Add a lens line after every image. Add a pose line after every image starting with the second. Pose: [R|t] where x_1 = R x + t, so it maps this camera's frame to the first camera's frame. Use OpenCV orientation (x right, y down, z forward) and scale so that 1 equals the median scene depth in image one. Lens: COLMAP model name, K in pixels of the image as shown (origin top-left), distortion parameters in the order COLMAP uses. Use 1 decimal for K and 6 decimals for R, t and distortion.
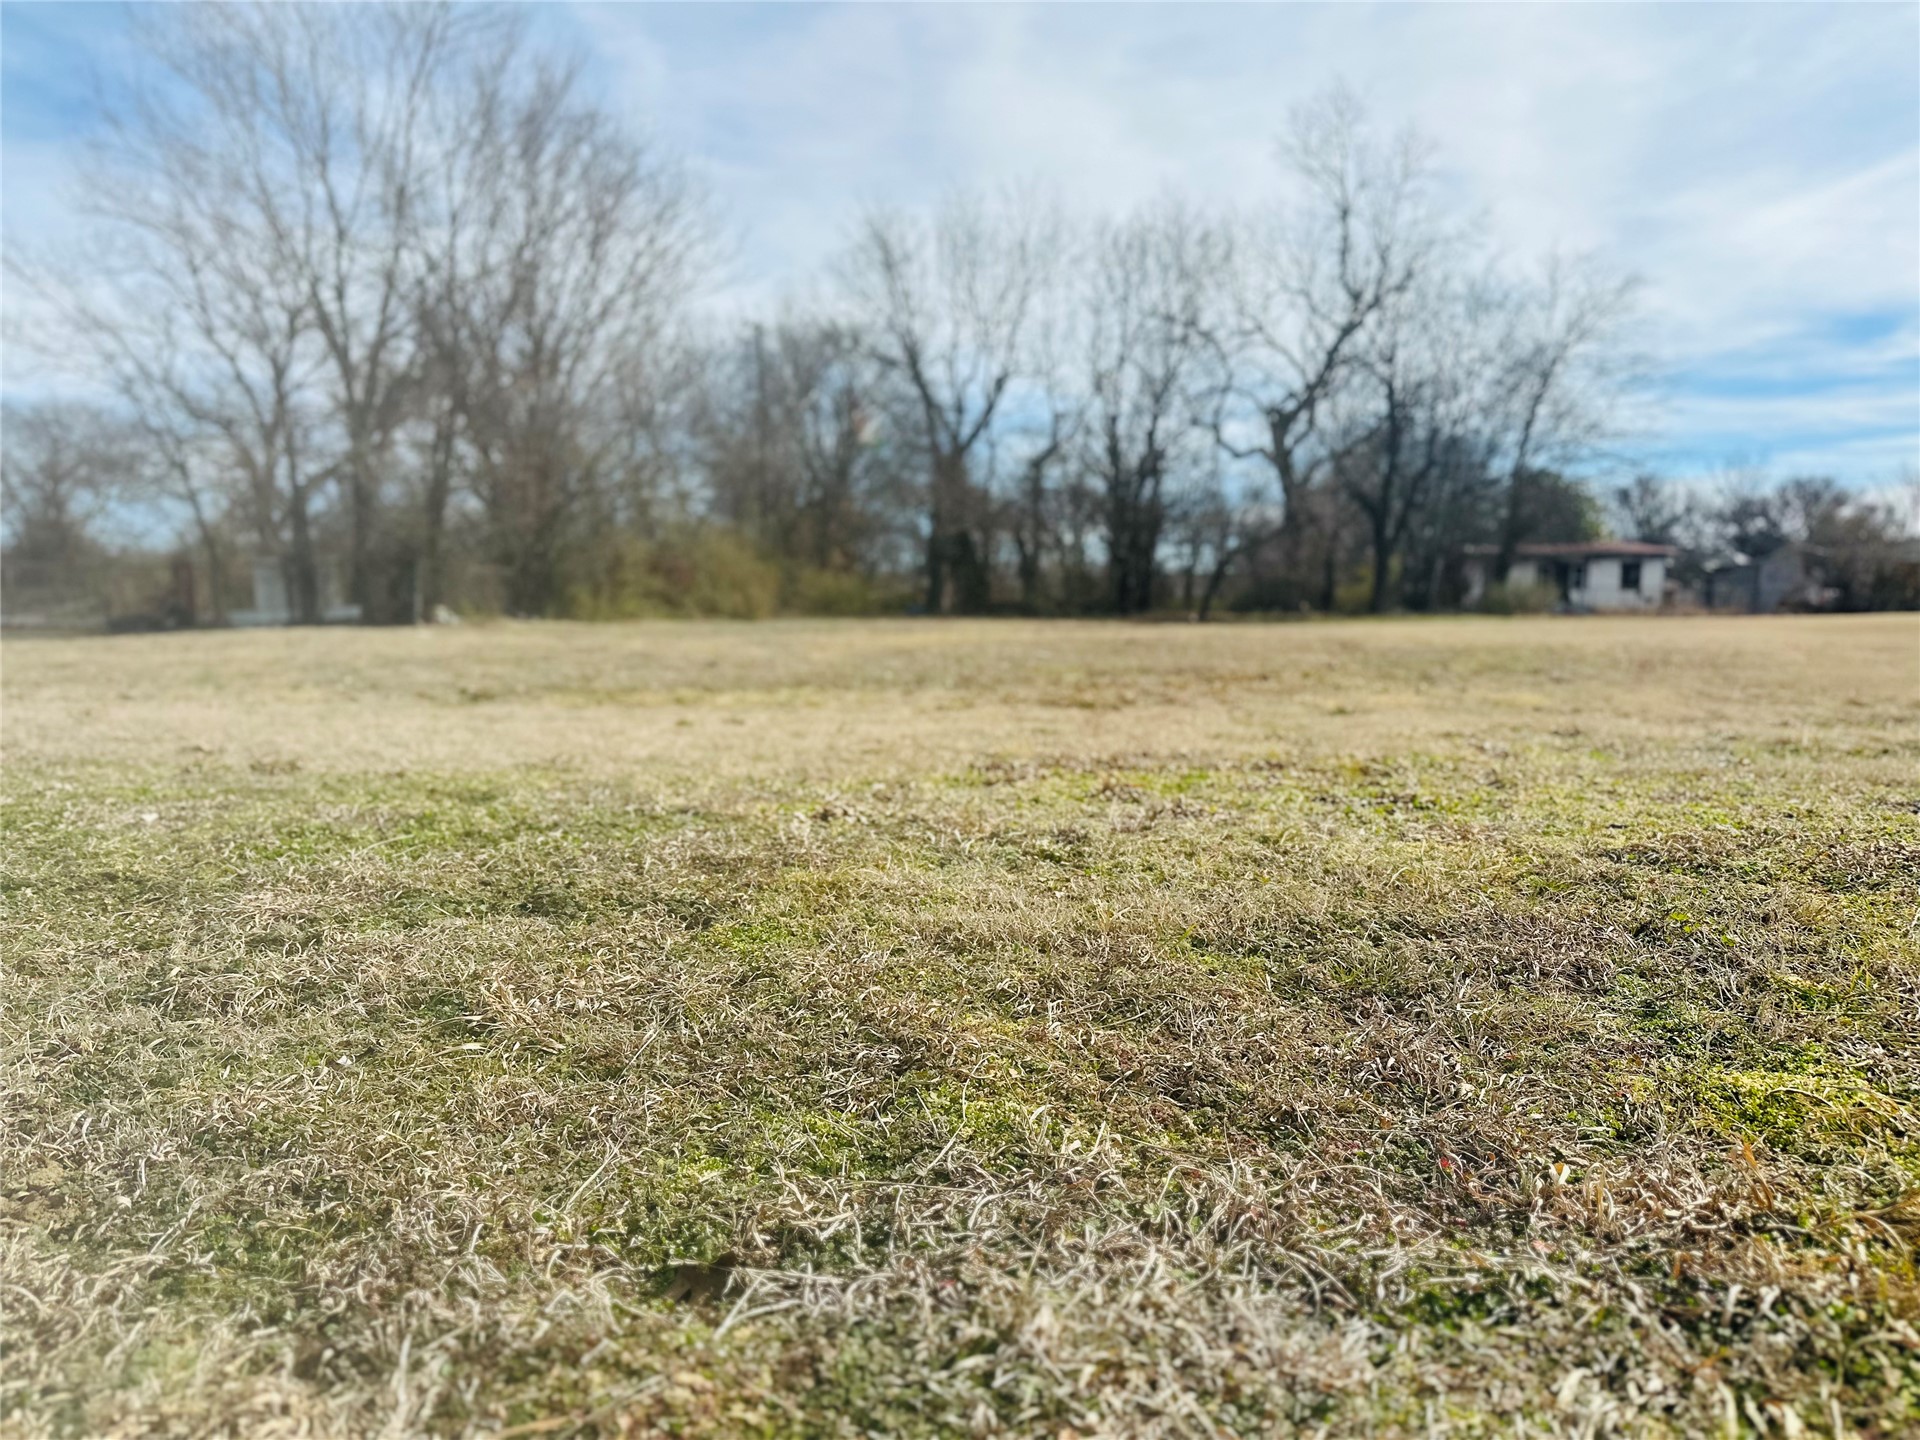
lens RADIAL K [[1323.7, 0, 957.2], [0, 1323.7, 729.1], [0, 0, 1]] dist [0.078395, -0.101096]
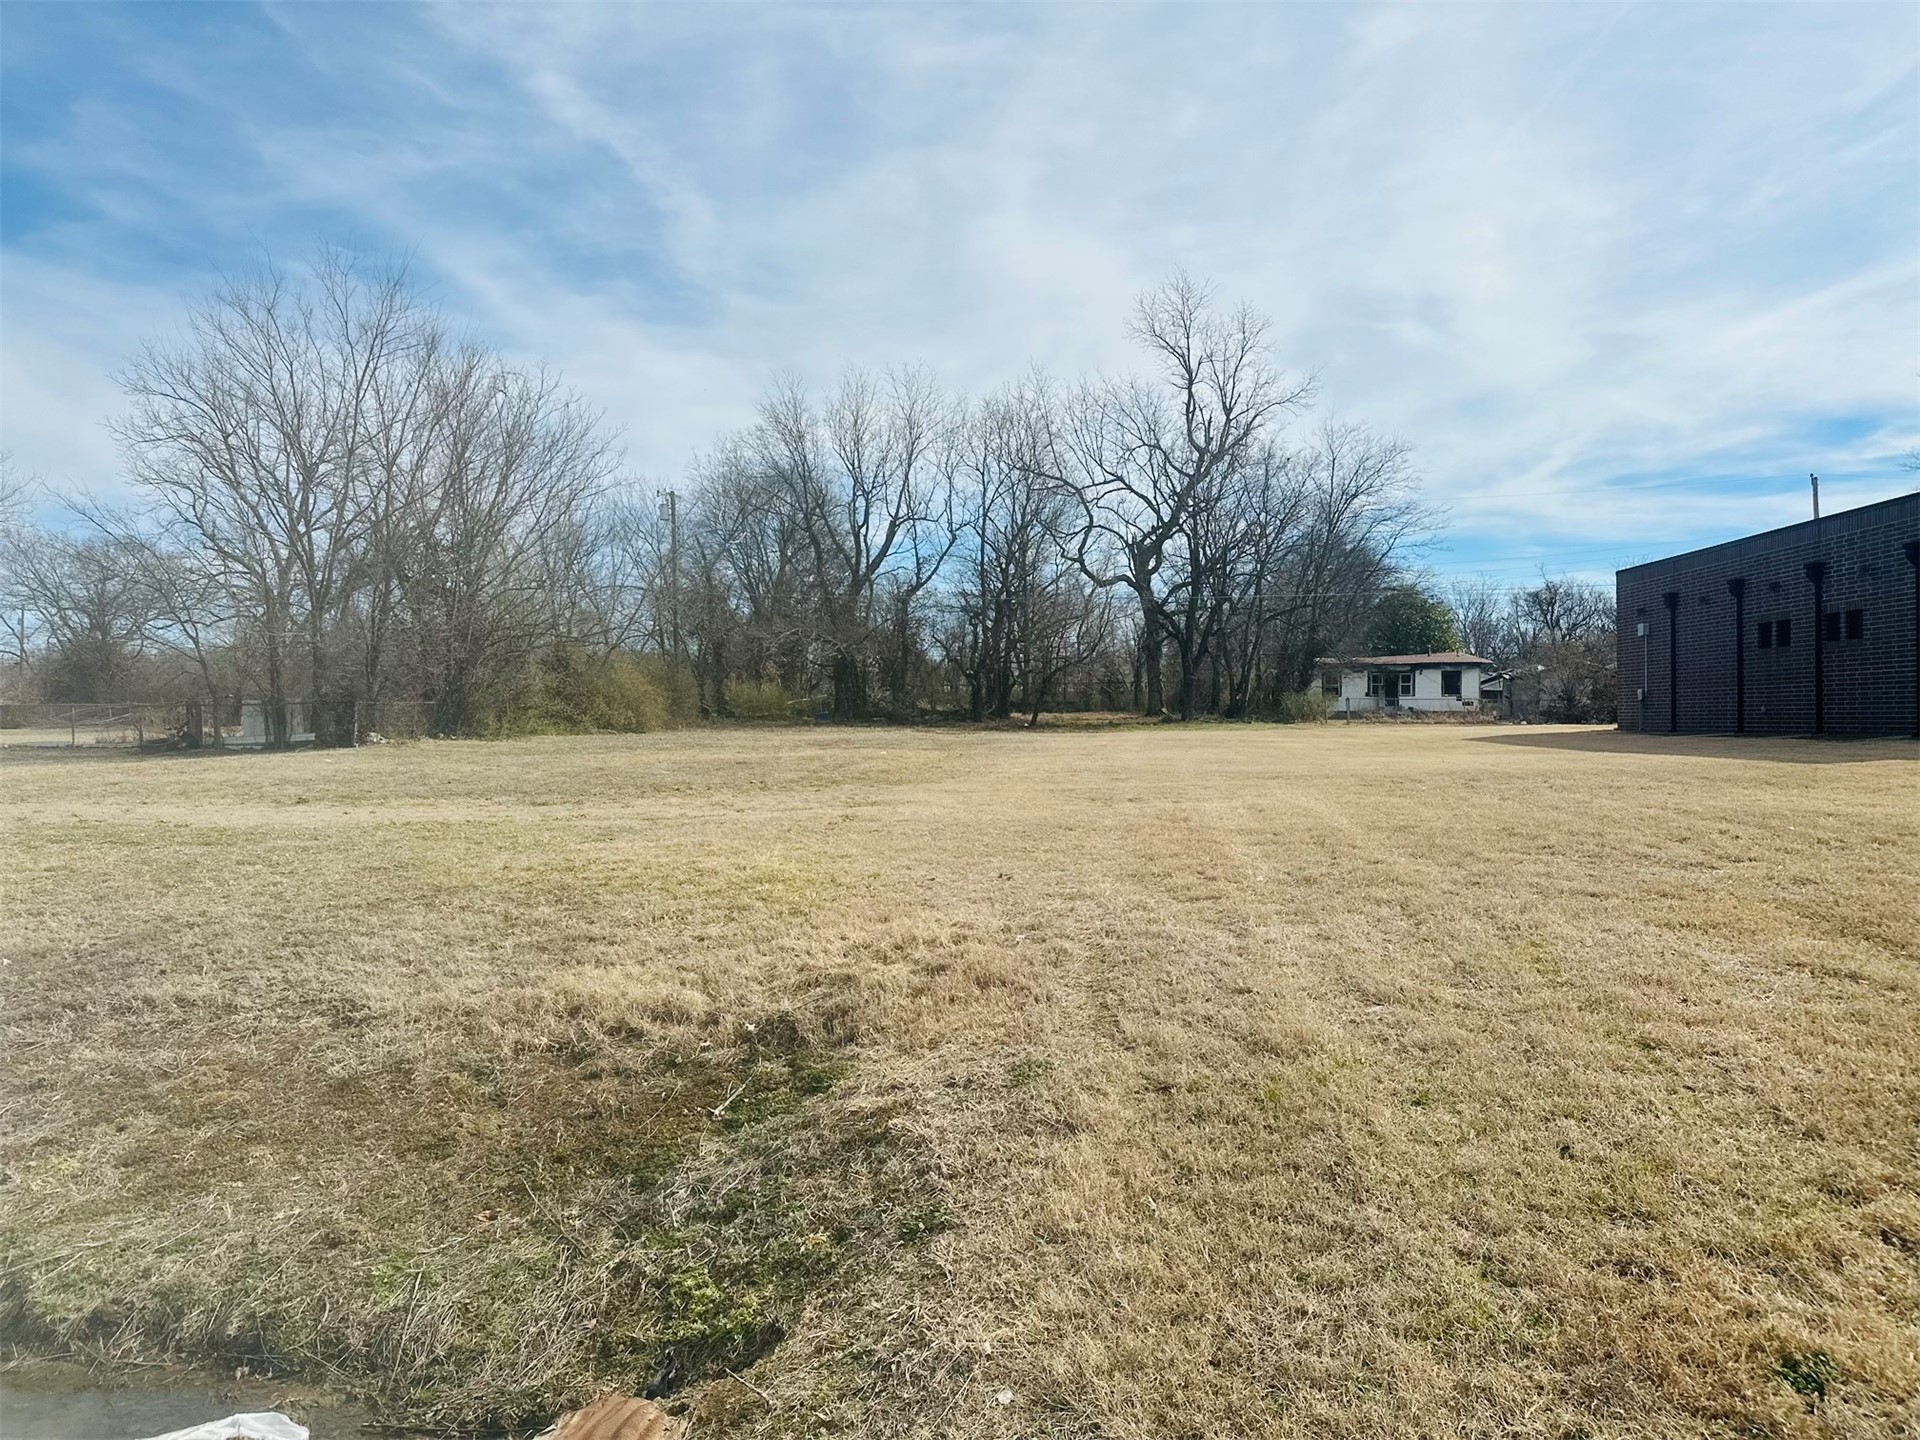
lens RADIAL K [[1323.7, 0, 954.7], [0, 1323.7, 709.5], [0, 0, 1]] dist [0.078395, -0.101096]
pose [[0.999853, -0.003059, -0.016877, 0.106112], [0.001692, 0.996760, -0.080419, -0.000076], [0.017069, 0.080378, 0.996618, -0.169860]]
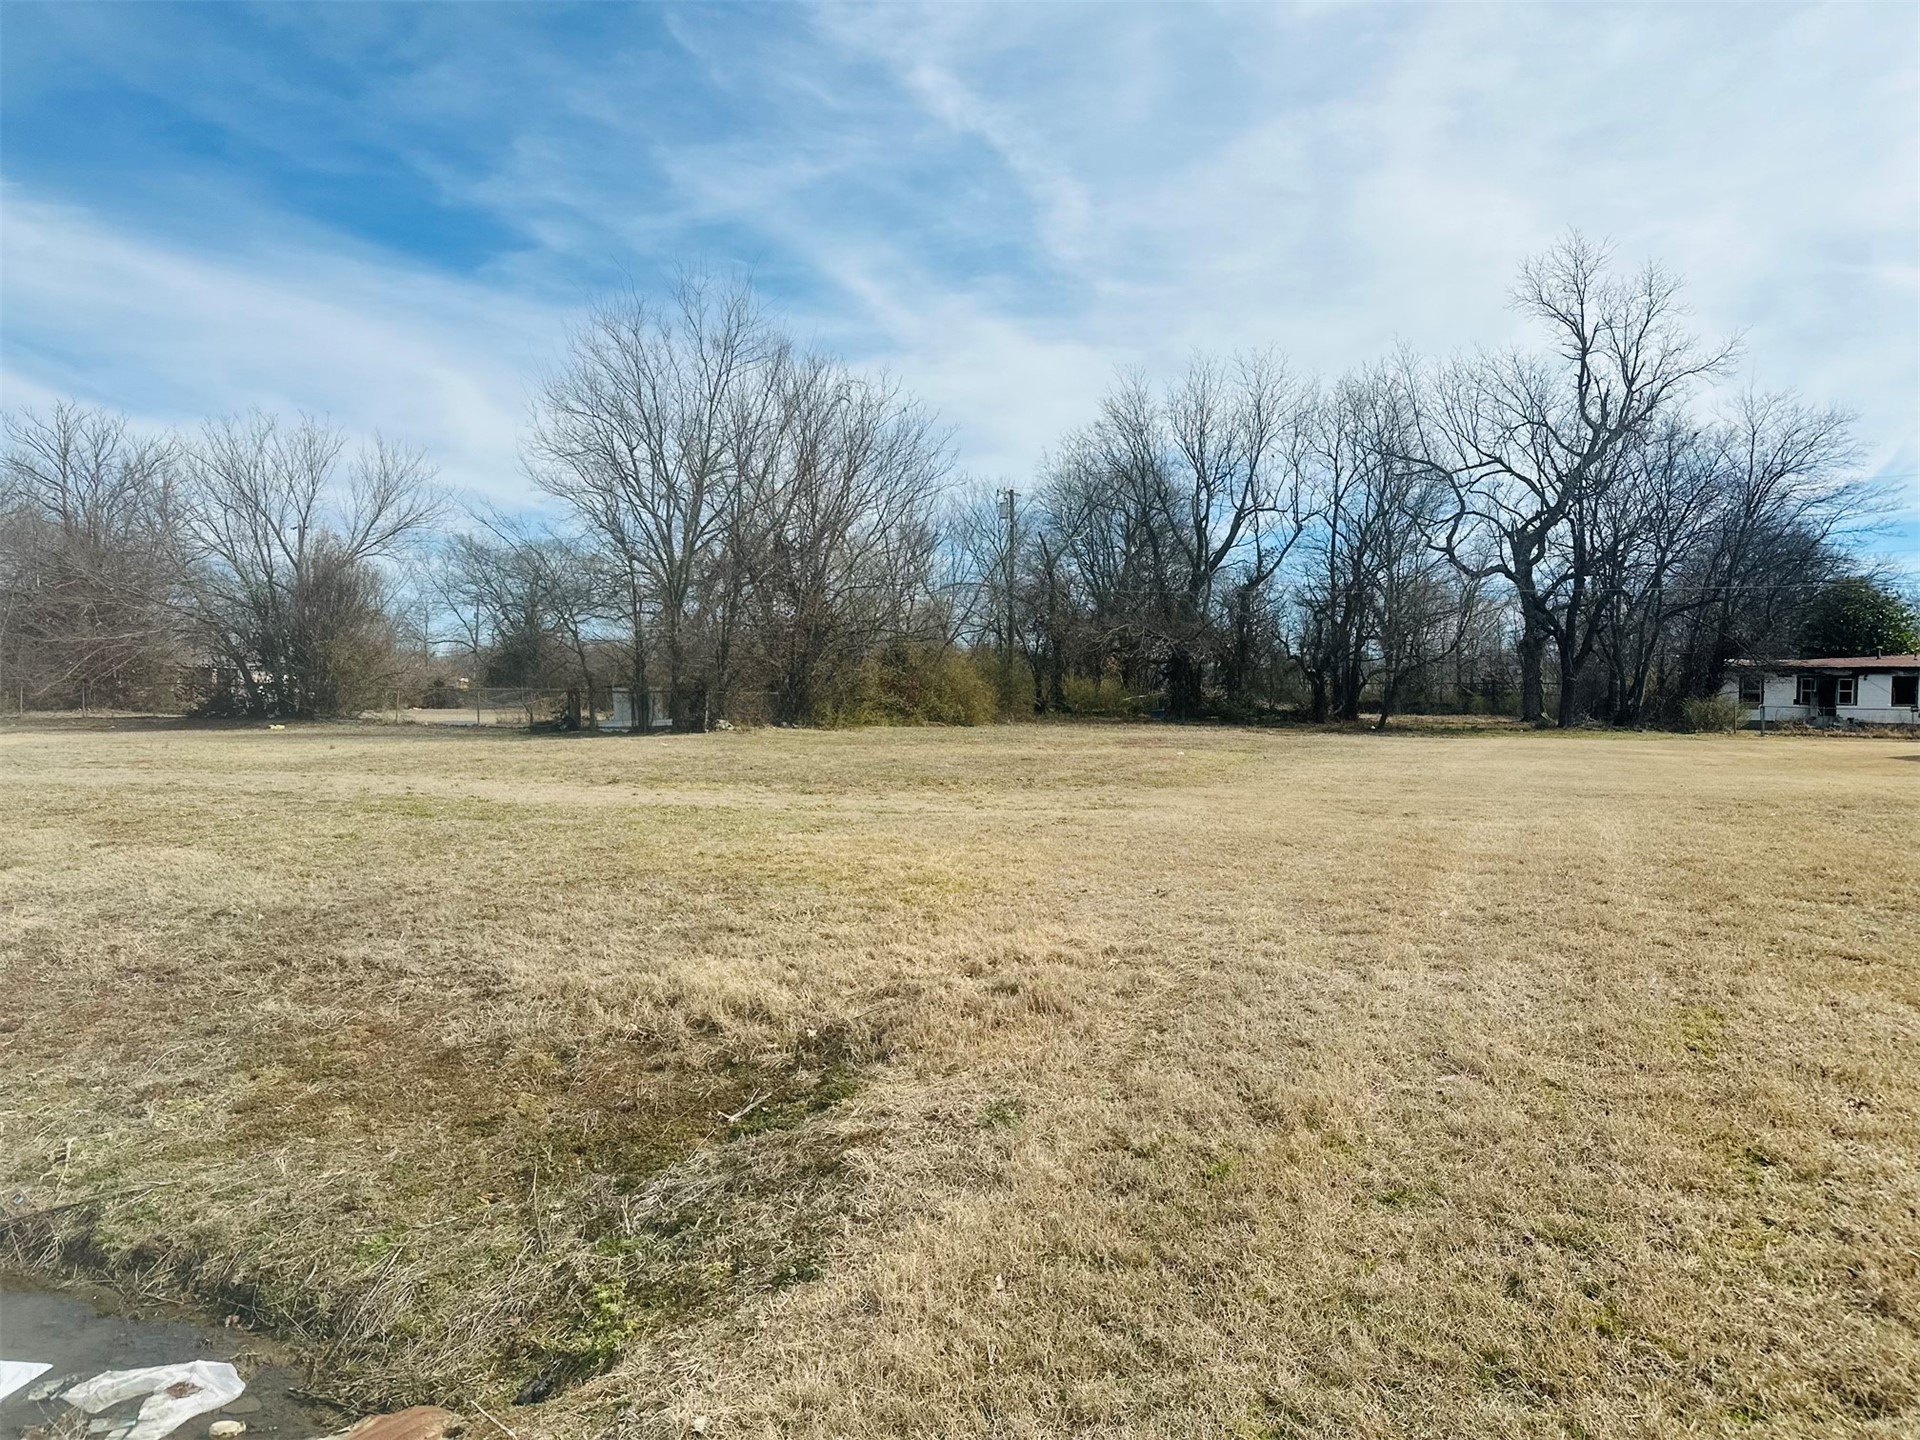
lens RADIAL K [[1323.7, 0, 961.1], [0, 1323.7, 734.2], [0, 0, 1]] dist [0.078395, -0.101096]
pose [[0.959389, 0.023621, -0.281095, 0.128022], [-0.040259, 0.997753, -0.053562, -0.001636], [0.279198, 0.062703, 0.958184, -0.160044]]
